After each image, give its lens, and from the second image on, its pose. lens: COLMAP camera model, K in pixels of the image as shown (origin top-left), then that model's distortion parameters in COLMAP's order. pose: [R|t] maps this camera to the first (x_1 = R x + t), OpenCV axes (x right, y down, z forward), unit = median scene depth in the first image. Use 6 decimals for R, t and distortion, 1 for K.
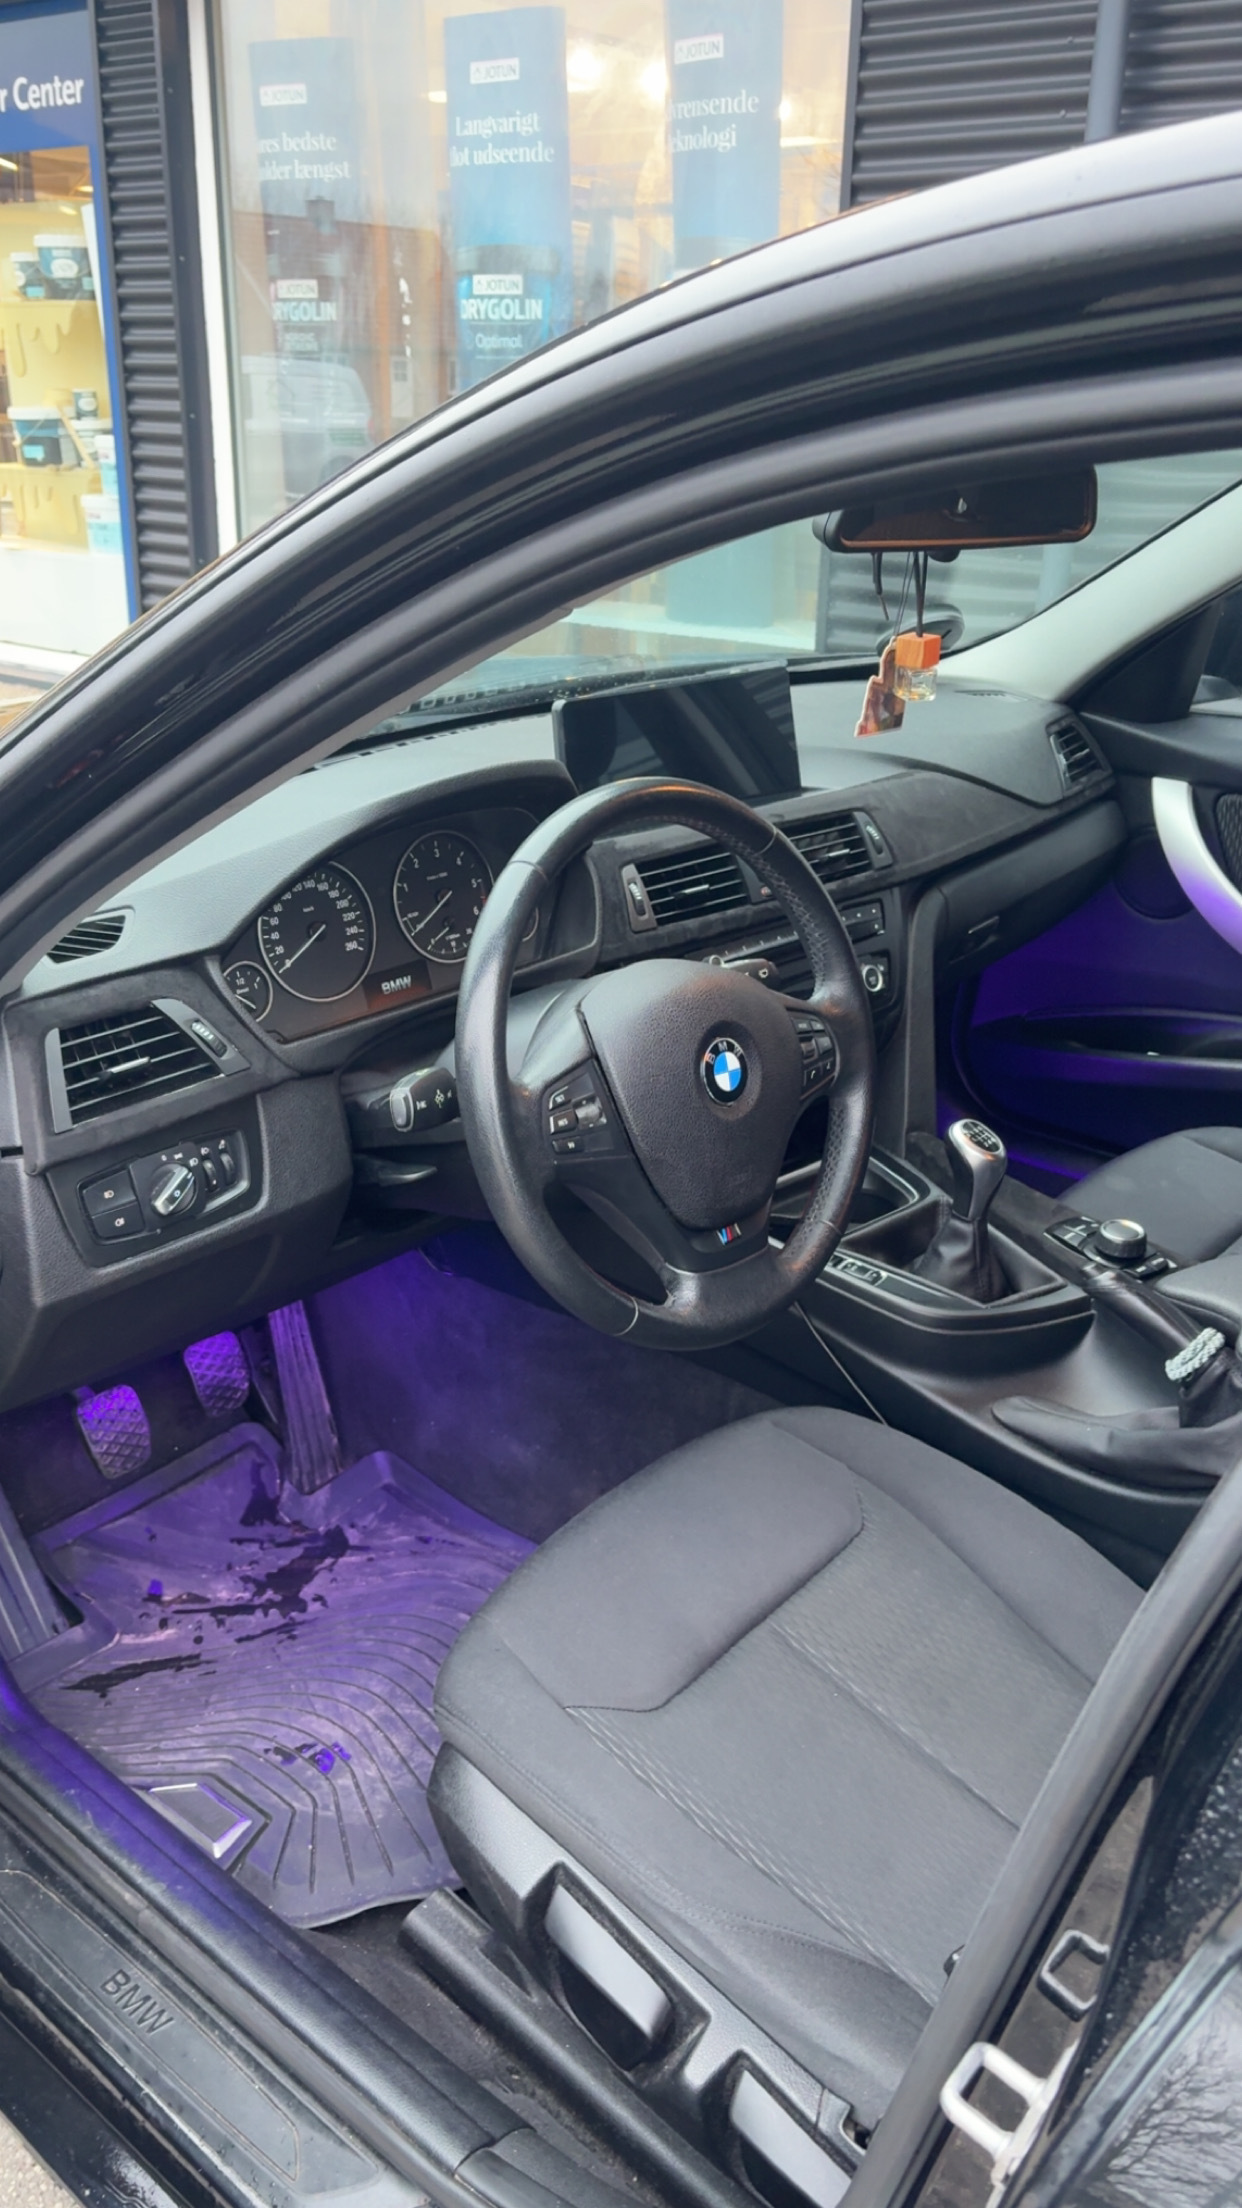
lens RADIAL K [[1793.1, 0, 615.5], [0, 1793.1, 1099.6], [0, 0, 1]] dist [0.022216, -0.003589]
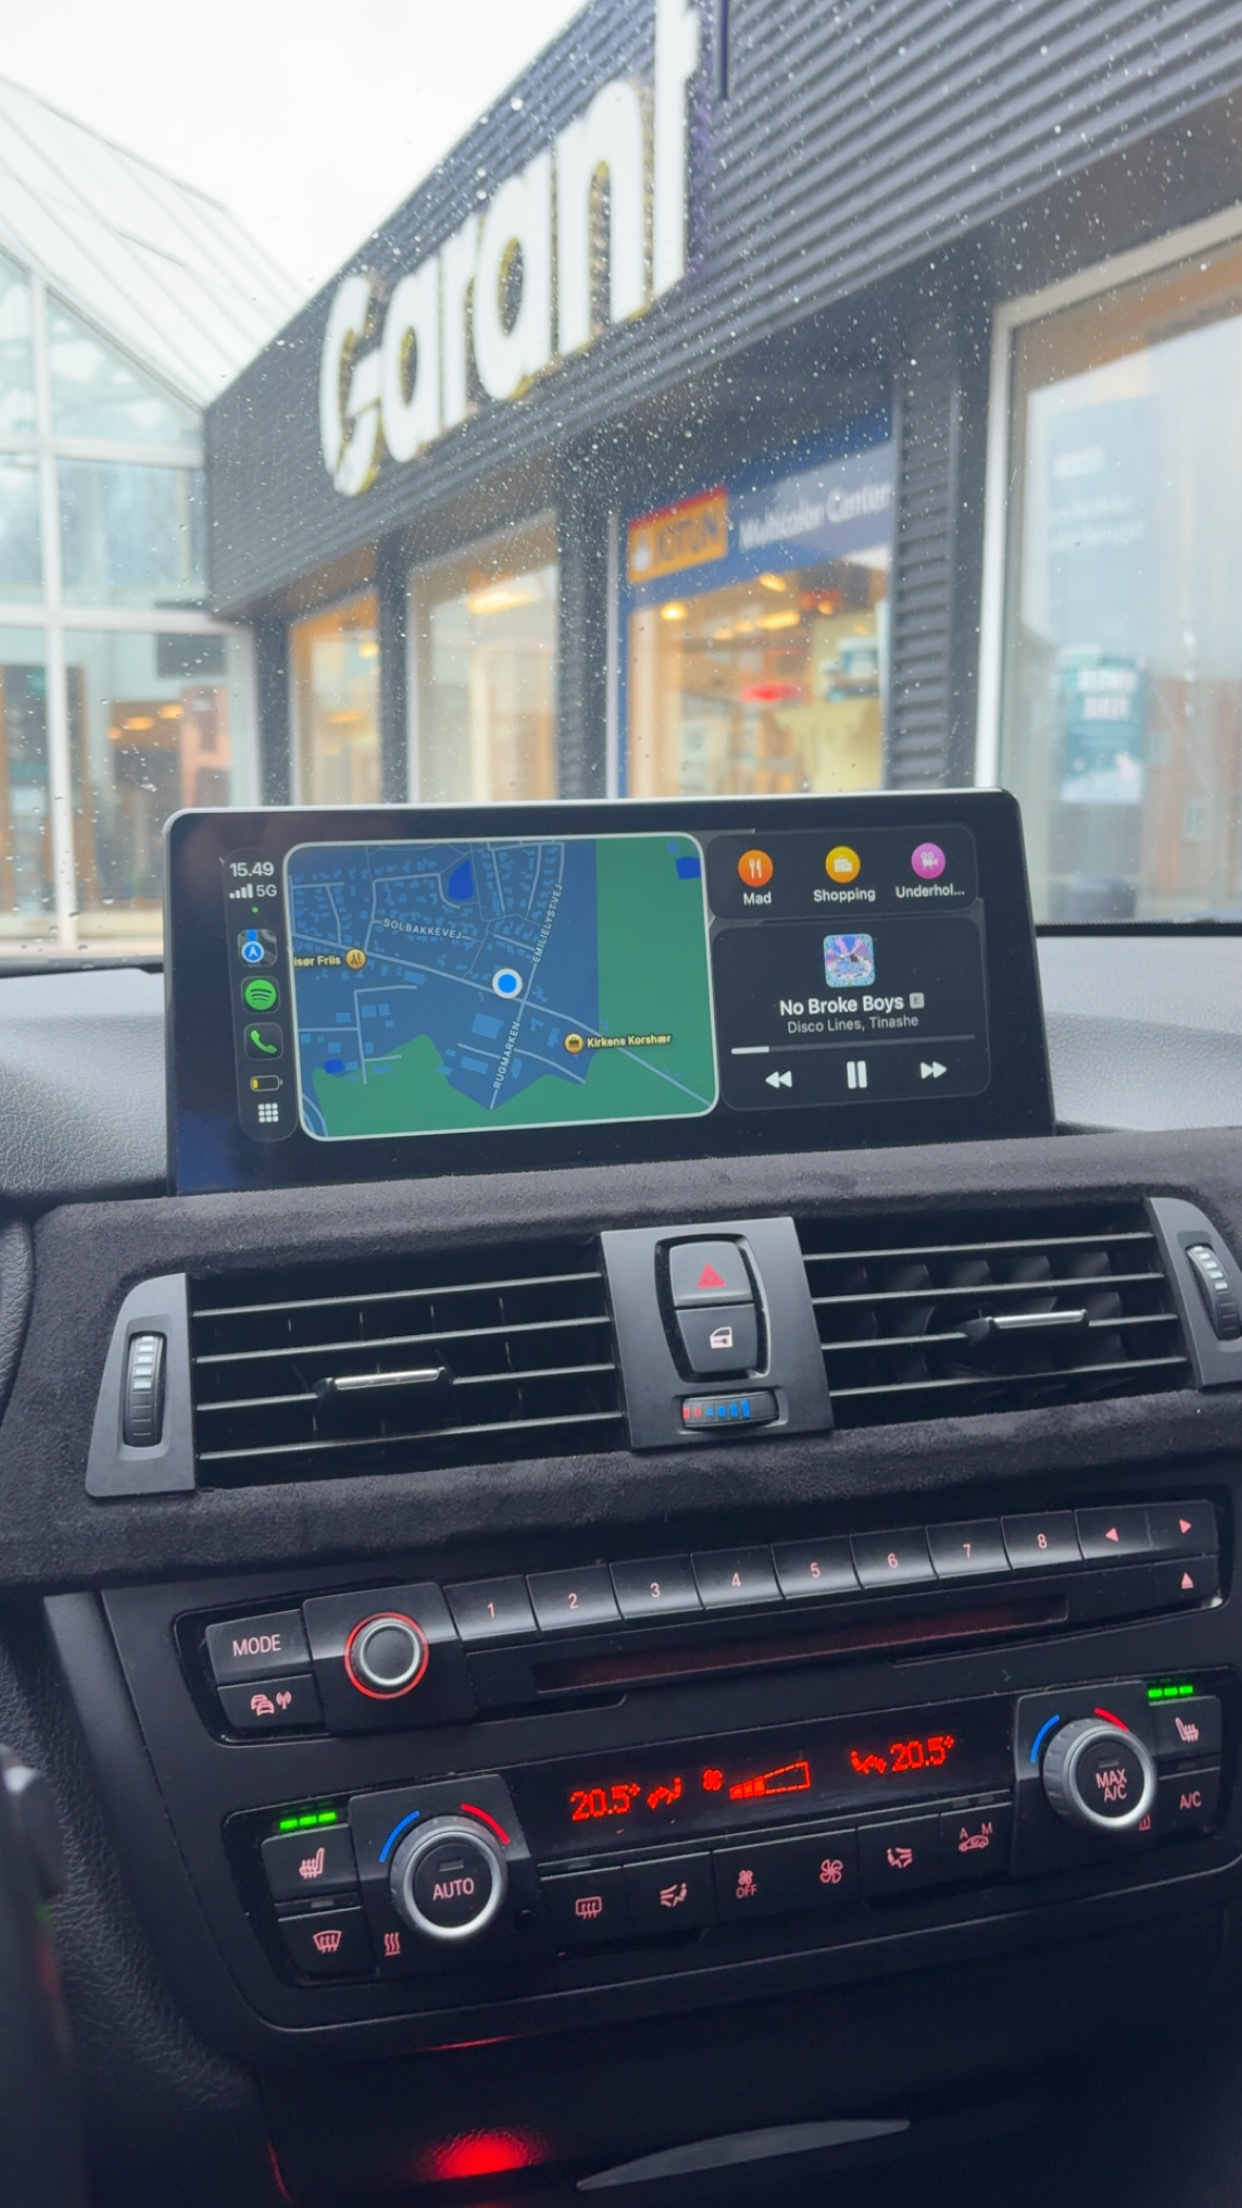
lens RADIAL K [[1793.1, 0, 615.5], [0, 1793.1, 1099.6], [0, 0, 1]] dist [0.022216, -0.003589]
pose [[0.880762, 0.047808, -0.471140, 0.192295], [-0.156897, 0.968159, -0.195065, -0.097227], [0.446813, 0.245727, 0.860219, 0.660107]]
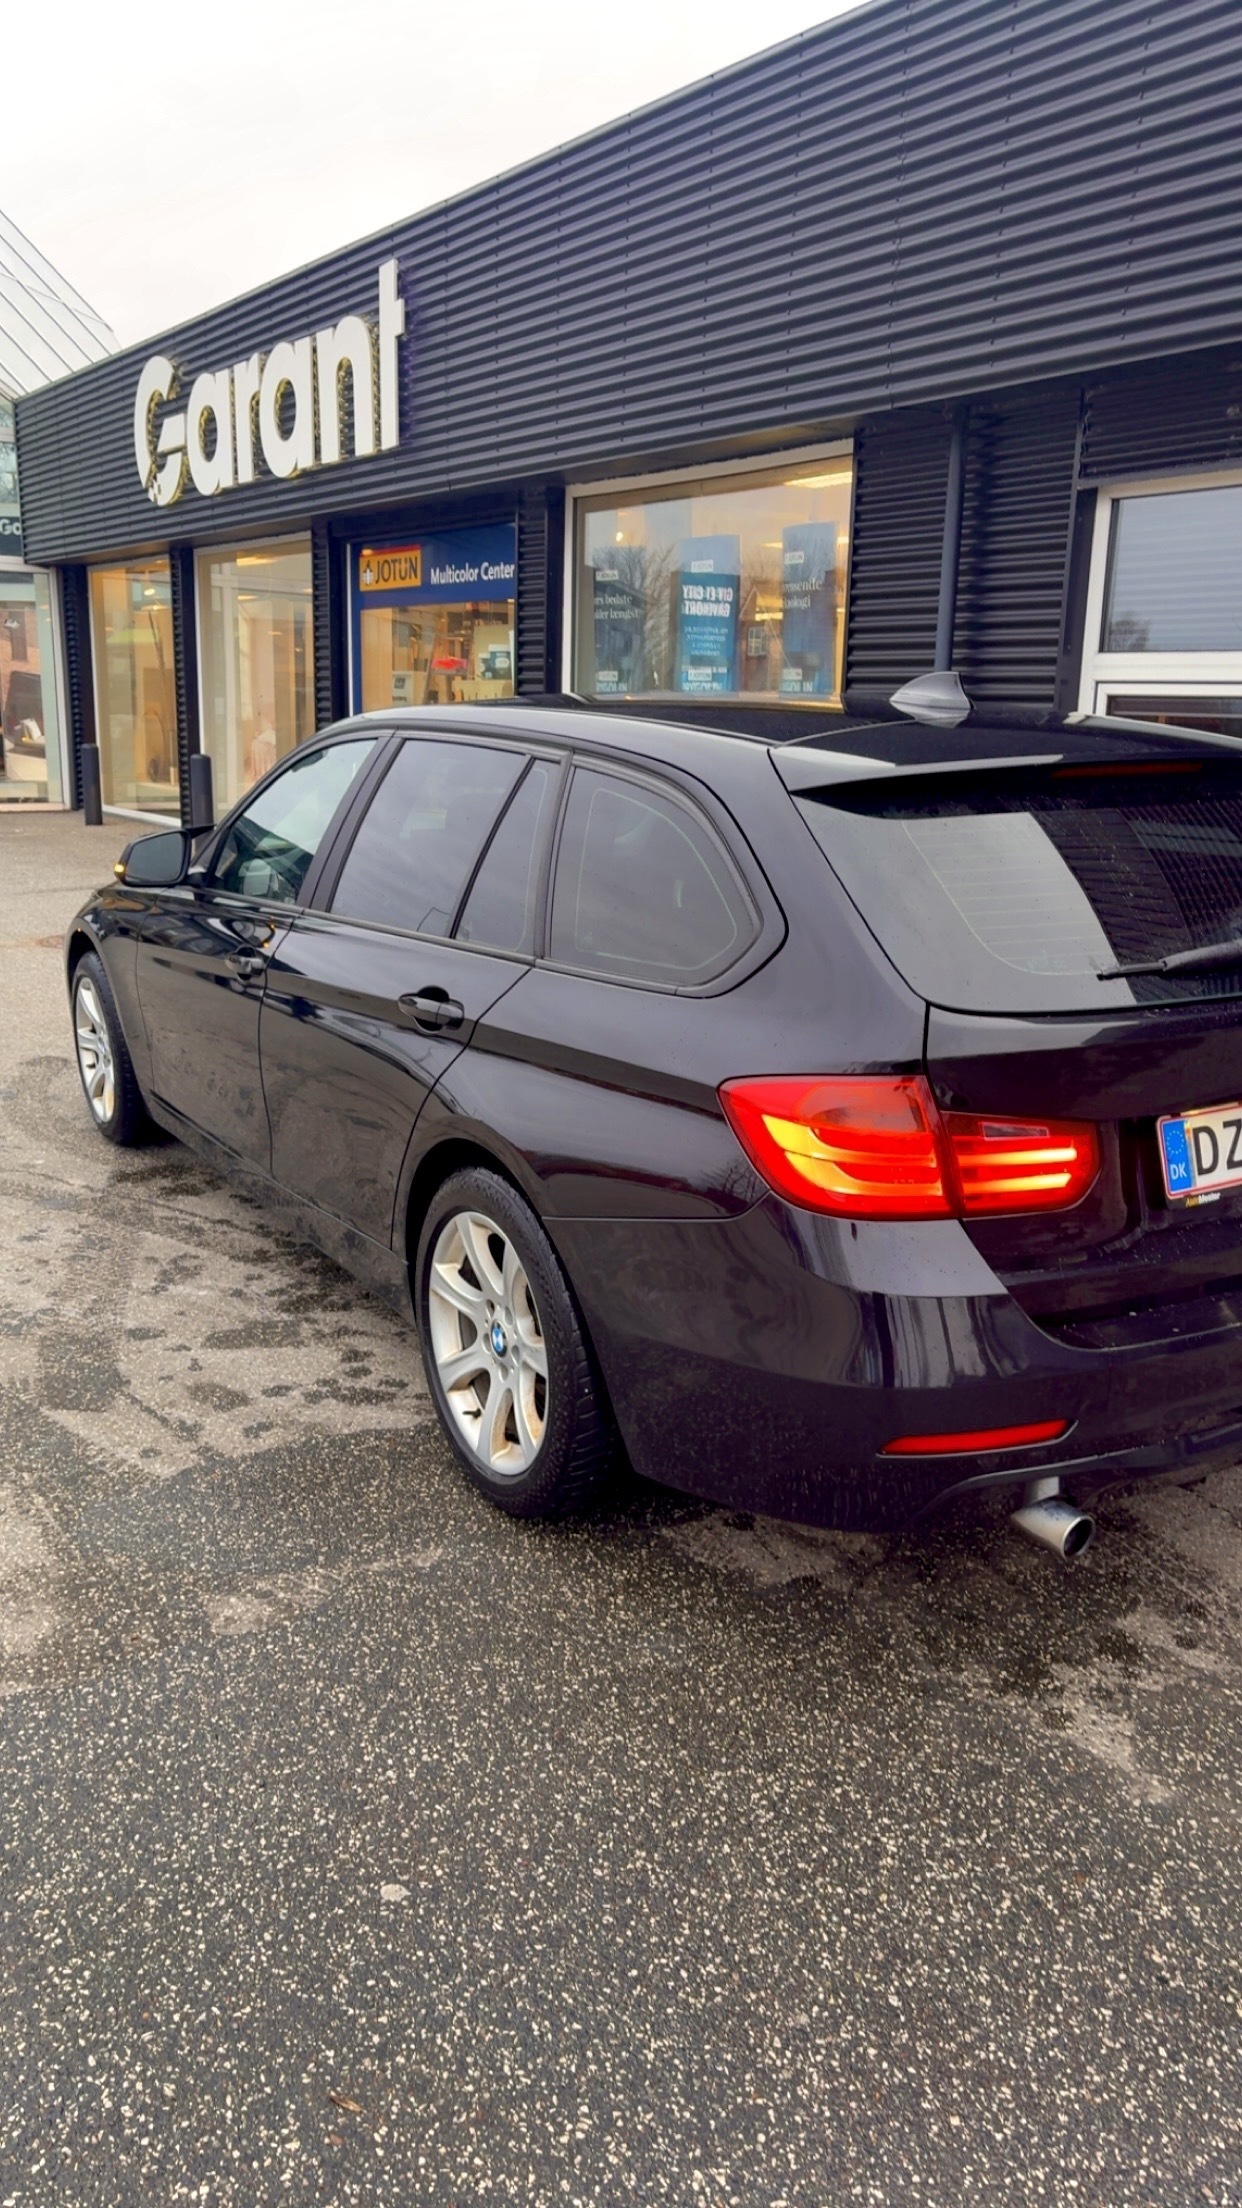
lens RADIAL K [[1619.7, 0, 621.0], [0, 1619.7, 1104.0], [0, 0, 1]] dist [-0.000312, 0.000479]
pose [[0.954943, 0.071524, -0.288043, 1.156994], [-0.111521, 0.985879, -0.124921, 0.564120], [0.275041, 0.151415, 0.949435, -1.553584]]
